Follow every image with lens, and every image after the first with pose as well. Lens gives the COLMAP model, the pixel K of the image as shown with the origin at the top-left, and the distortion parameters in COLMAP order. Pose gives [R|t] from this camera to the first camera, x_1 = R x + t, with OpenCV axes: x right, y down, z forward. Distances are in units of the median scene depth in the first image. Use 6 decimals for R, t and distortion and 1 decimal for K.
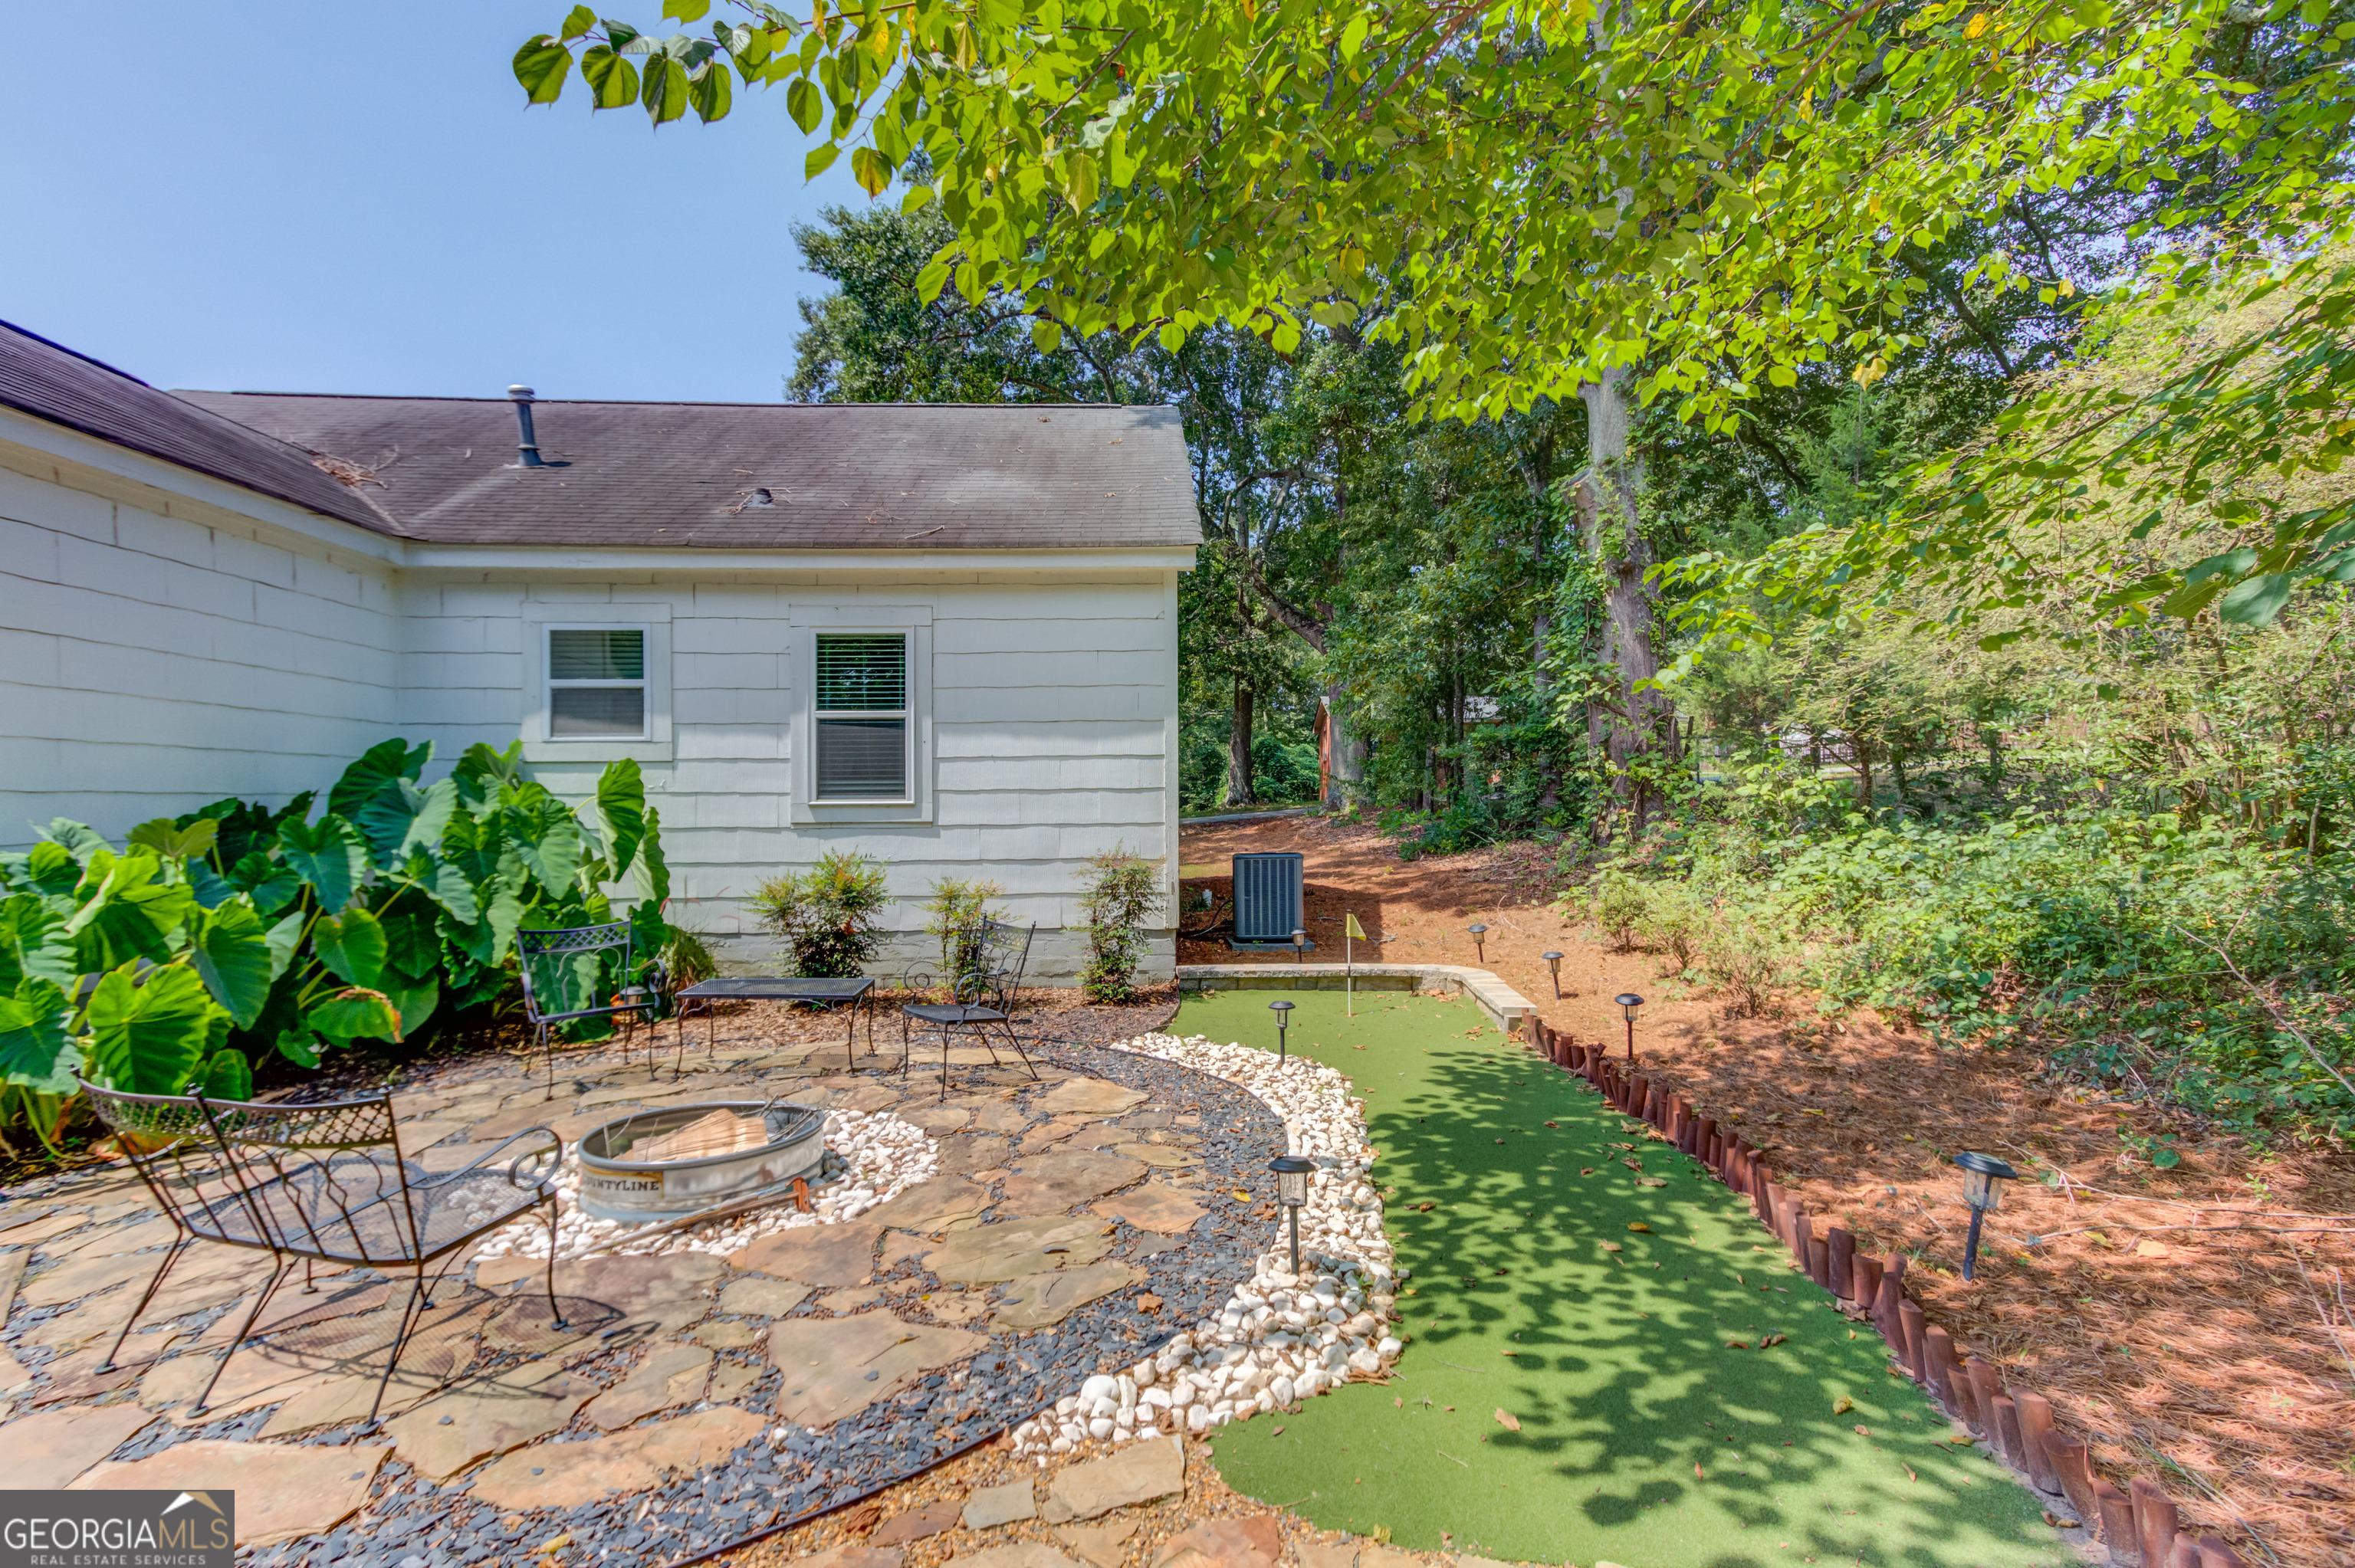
lens RADIAL K [[1154.7, 0, 1184.7], [0, 1154.7, 817.1], [0, 0, 1]] dist [0.000114, 0.000045]
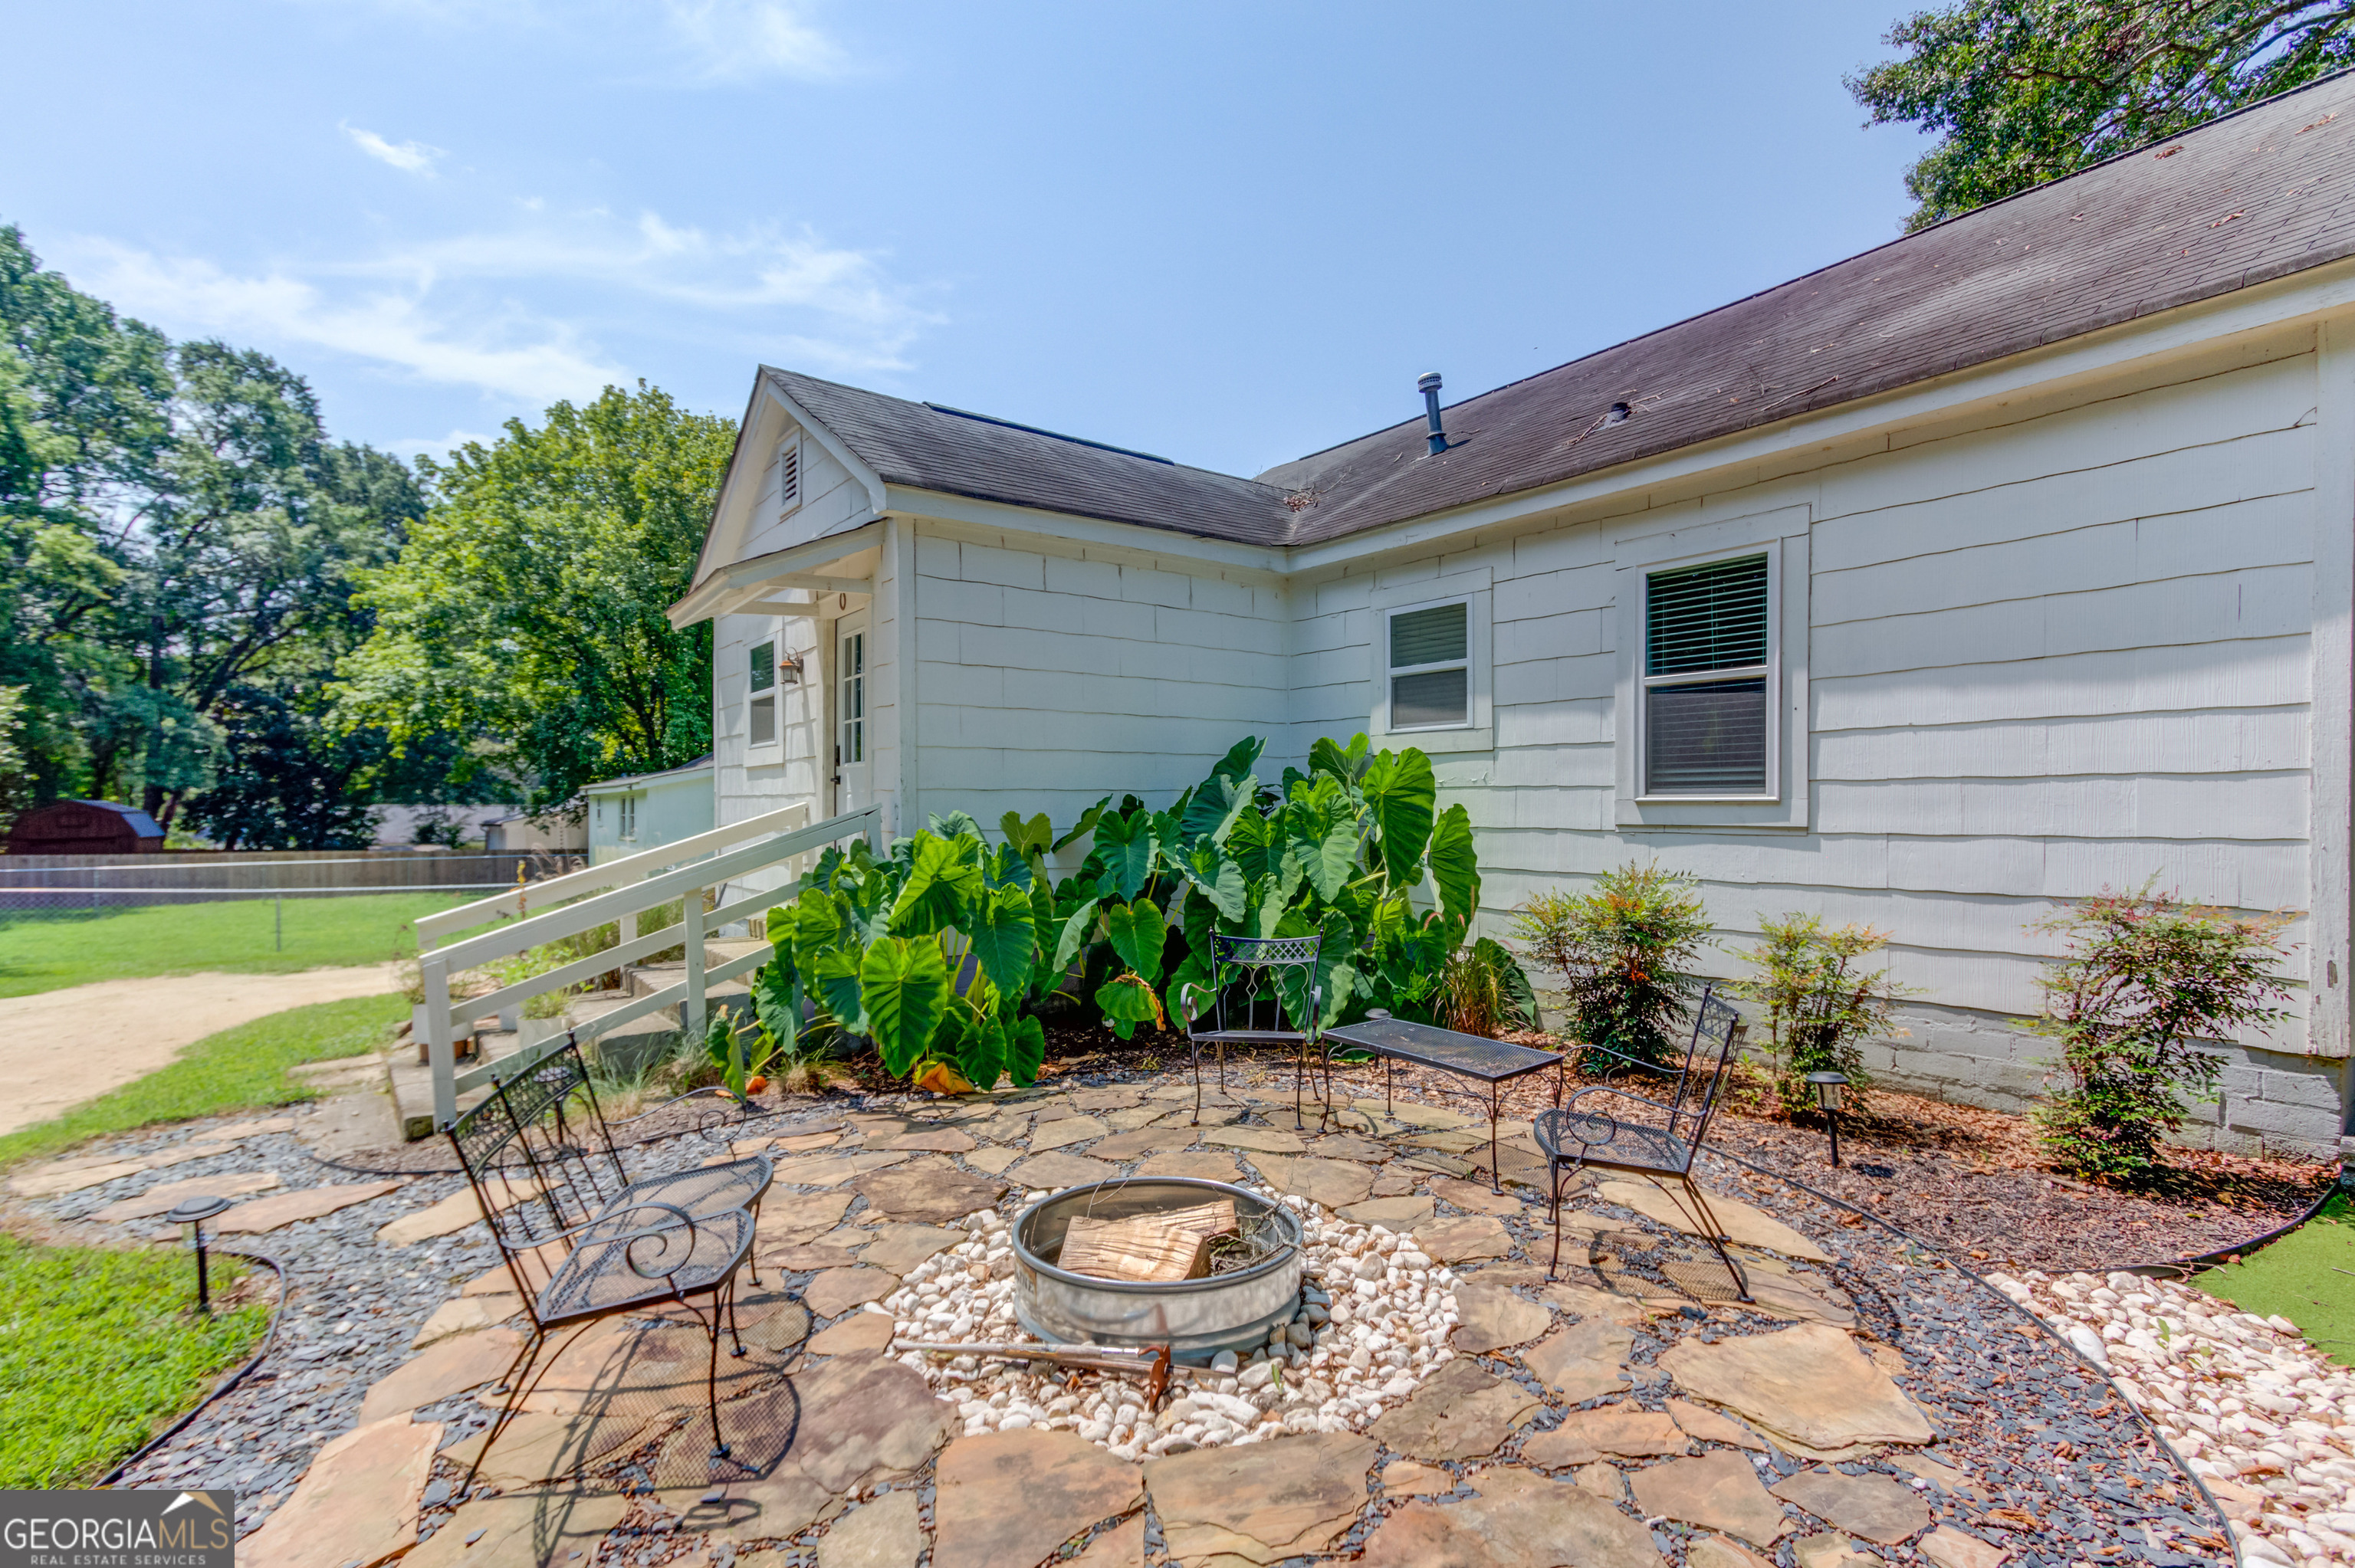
lens RADIAL K [[1121.7, 0, 1179.9], [0, 1121.7, 818.5], [0, 0, 1]] dist [0.024931, 0.000630]
pose [[0.566693, 0.016360, -0.823766, 0.118167], [-0.009997, 0.999866, 0.012980, -0.006025], [0.823868, 0.000880, 0.566781, 0.338919]]
